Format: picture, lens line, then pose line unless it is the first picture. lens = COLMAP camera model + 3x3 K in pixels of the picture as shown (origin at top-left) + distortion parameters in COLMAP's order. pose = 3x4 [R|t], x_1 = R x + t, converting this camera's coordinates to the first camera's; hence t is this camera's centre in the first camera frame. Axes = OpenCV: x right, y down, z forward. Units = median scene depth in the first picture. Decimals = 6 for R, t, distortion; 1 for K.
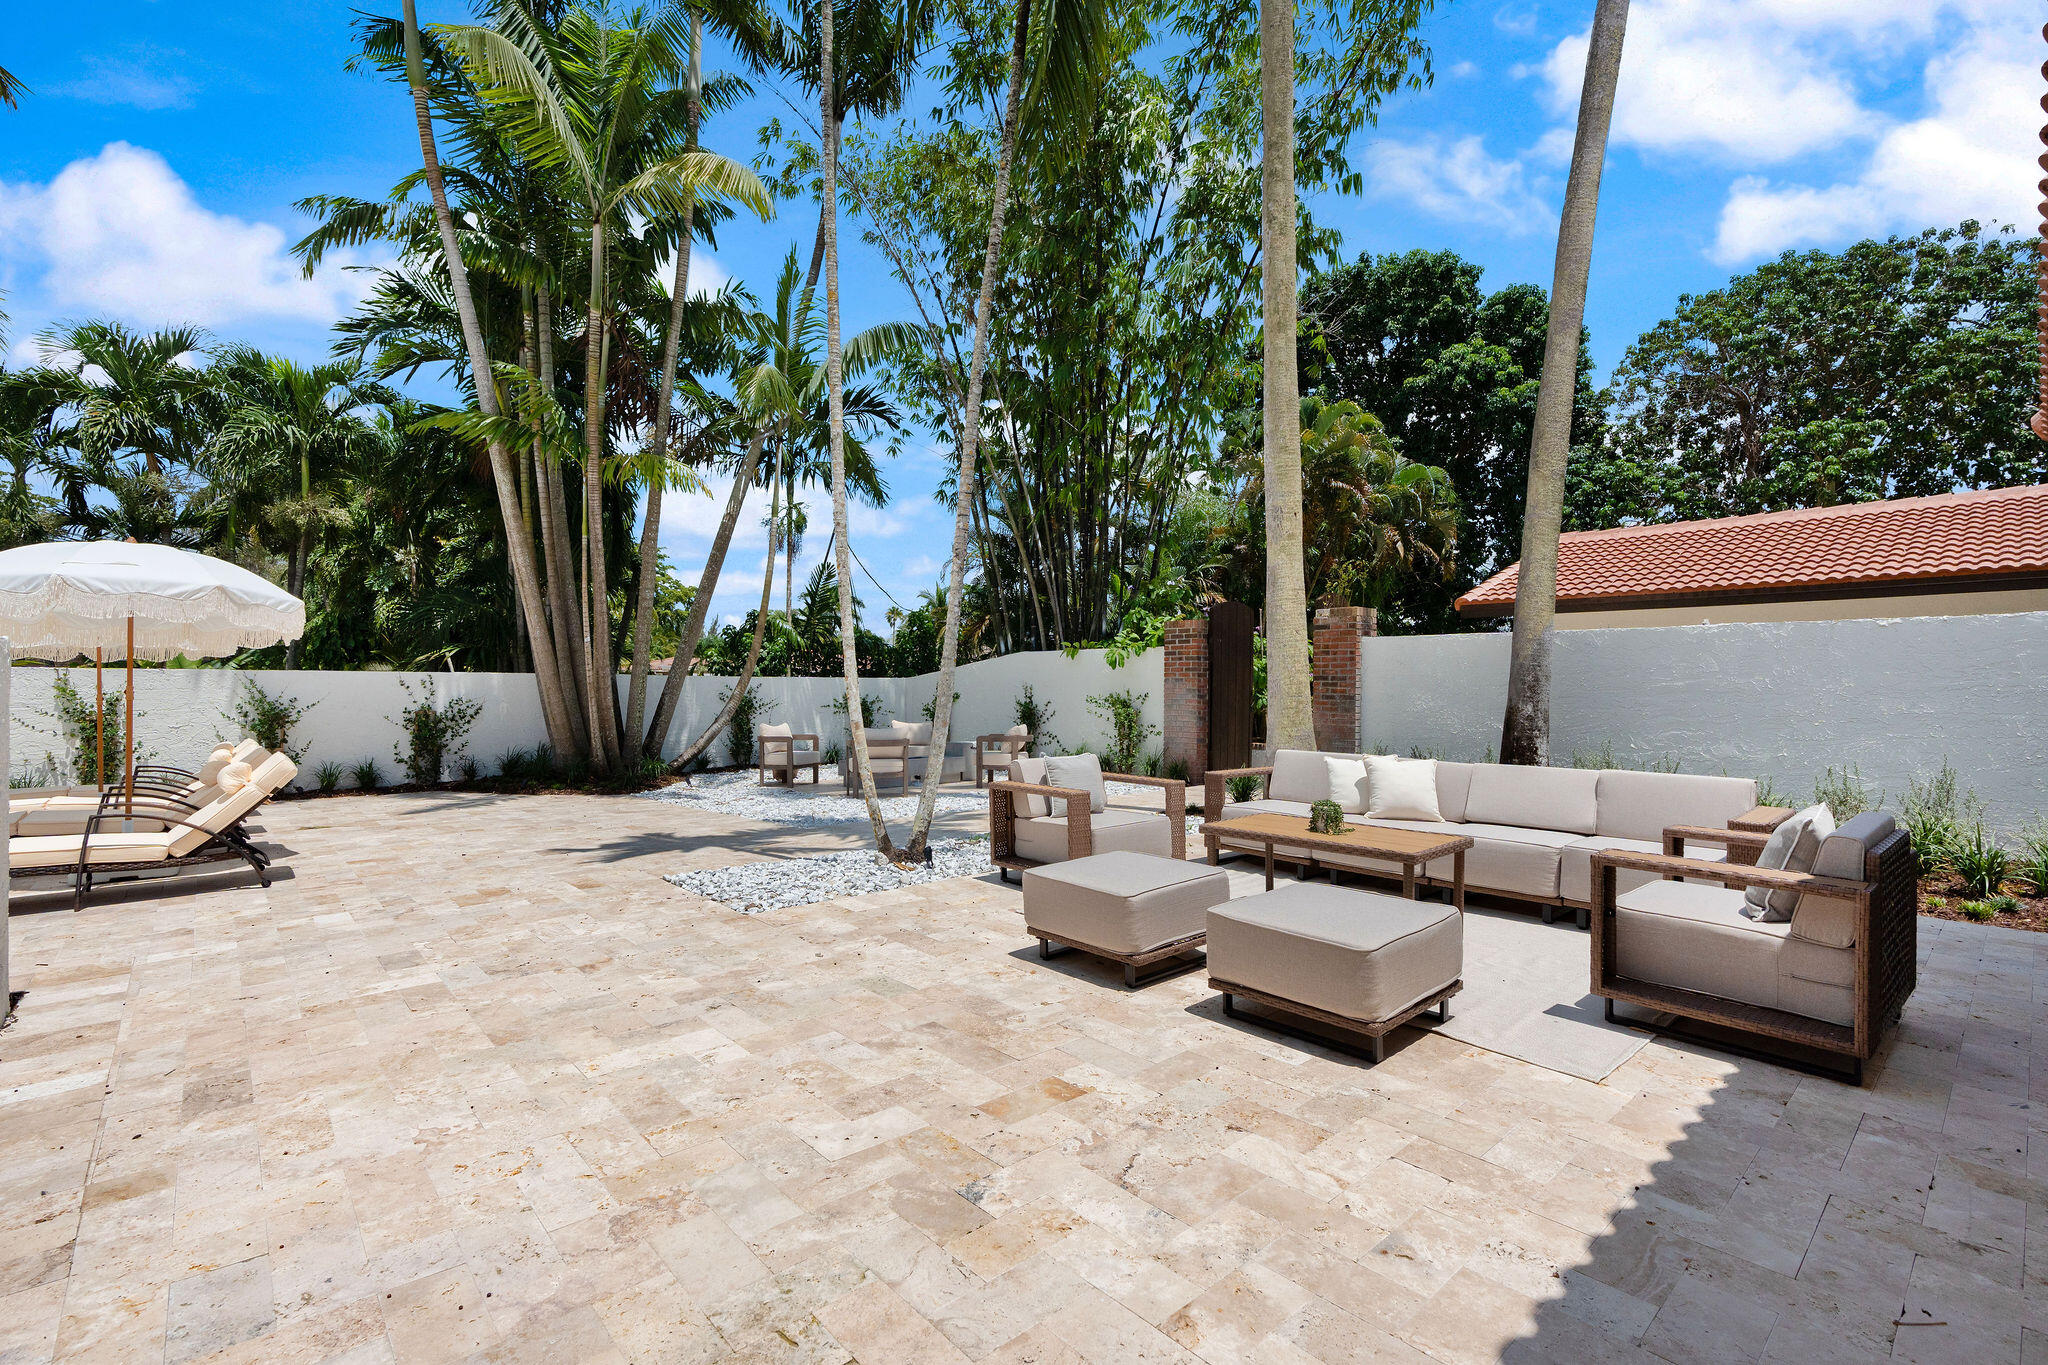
lens RADIAL K [[923.6, 0, 1024.0], [0, 923.6, 682.5], [0, 0, 1]] dist [-0.003691, 0.000193]
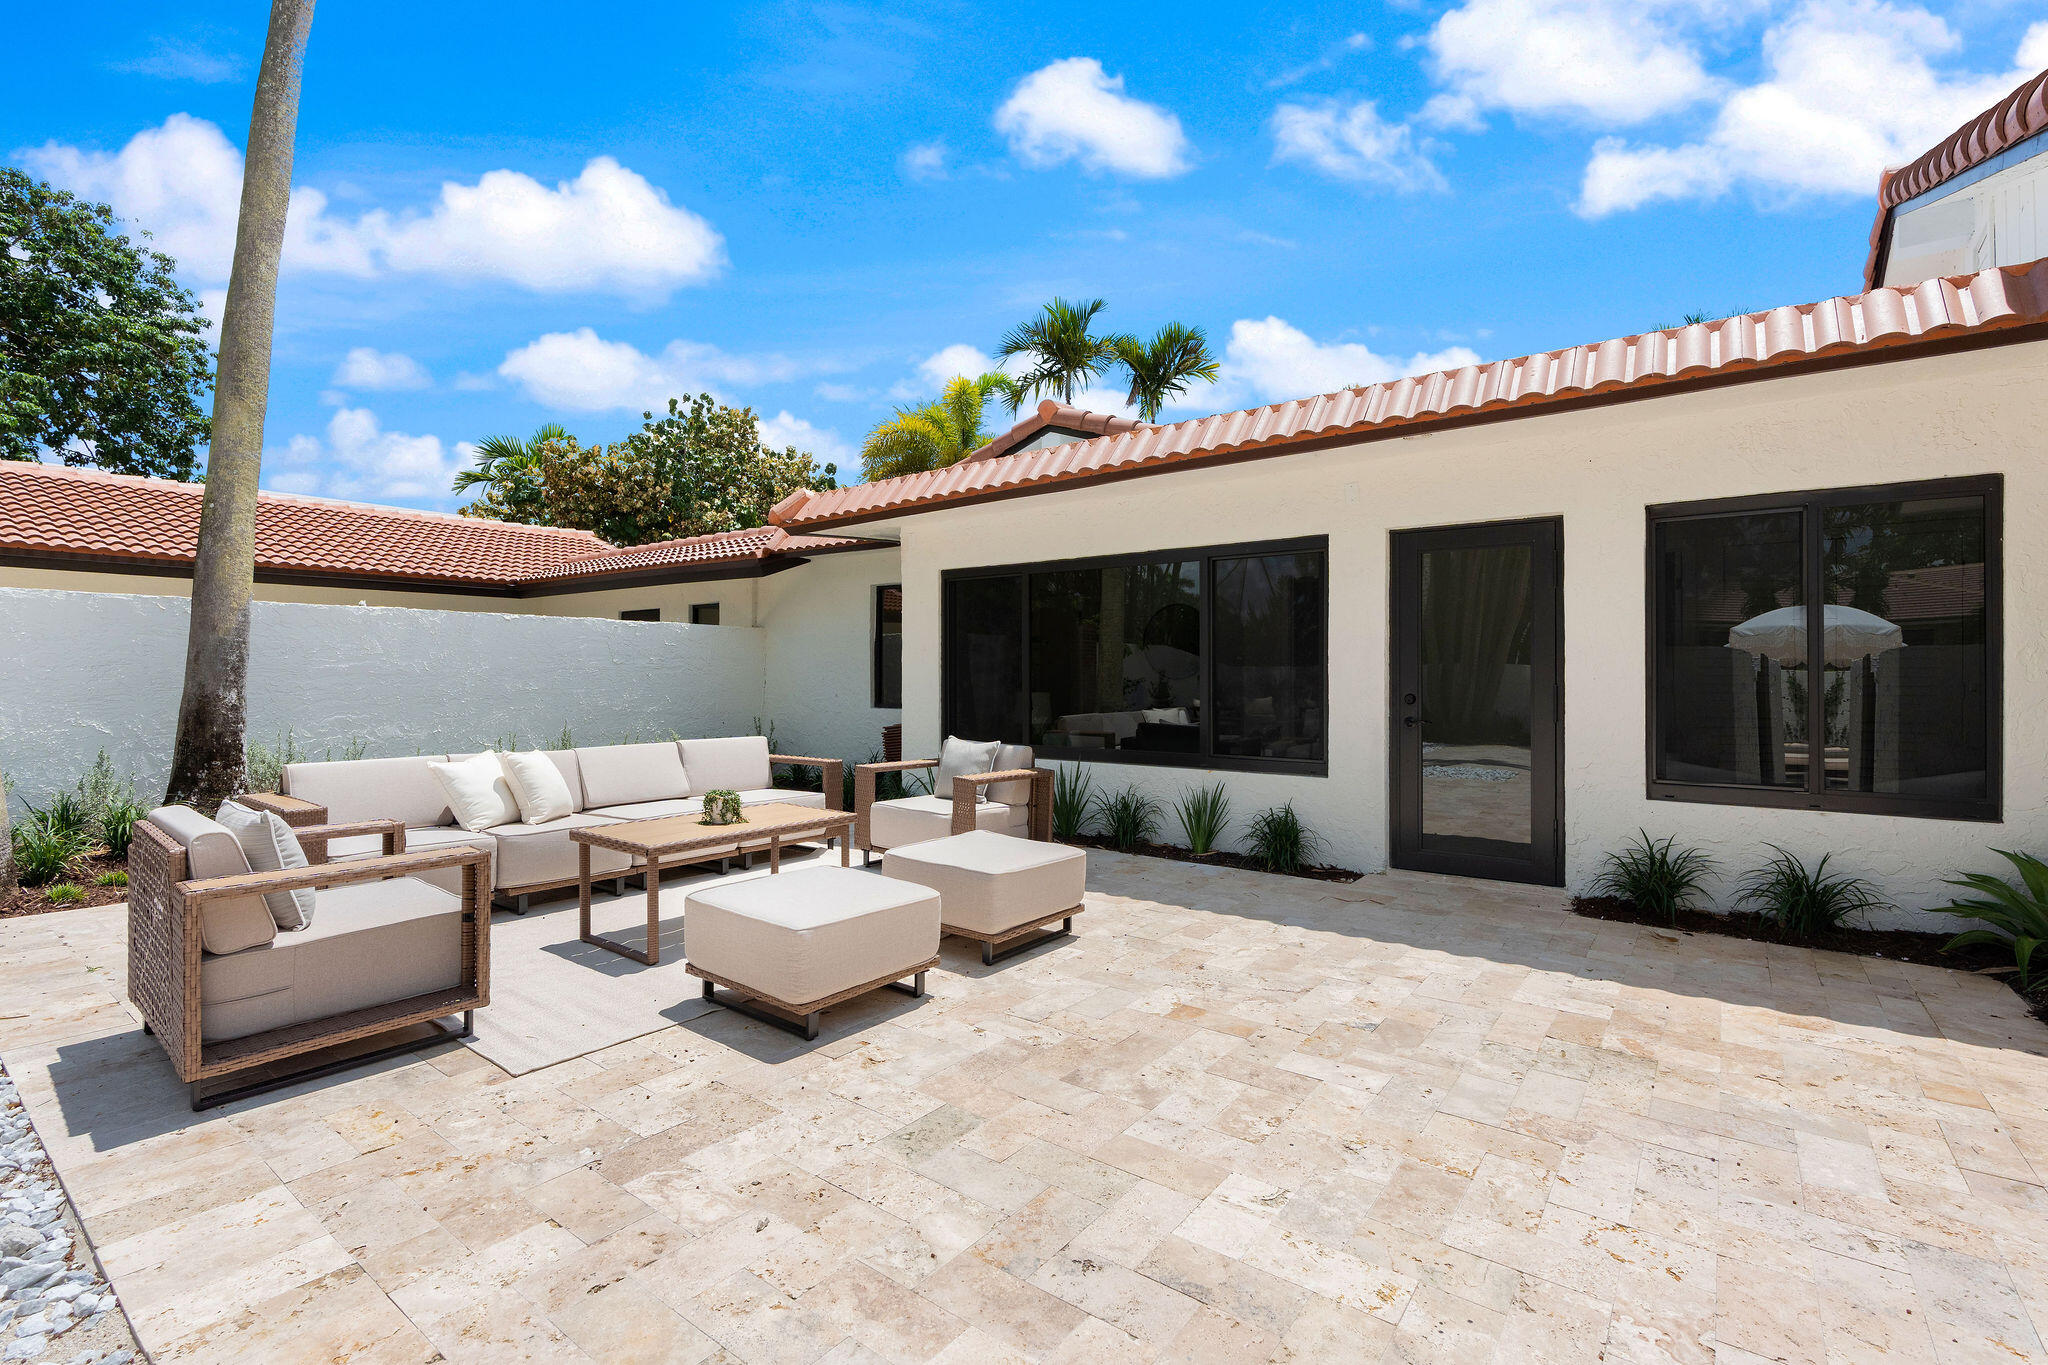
lens RADIAL K [[923.6, 0, 1024.0], [0, 923.6, 682.5], [0, 0, 1]] dist [-0.003691, 0.000193]
pose [[-0.195581, -0.010501, 0.980631, -0.942660], [-0.009187, 0.999918, 0.008875, 0.008579], [-0.980644, -0.007273, -0.195662, 1.263113]]
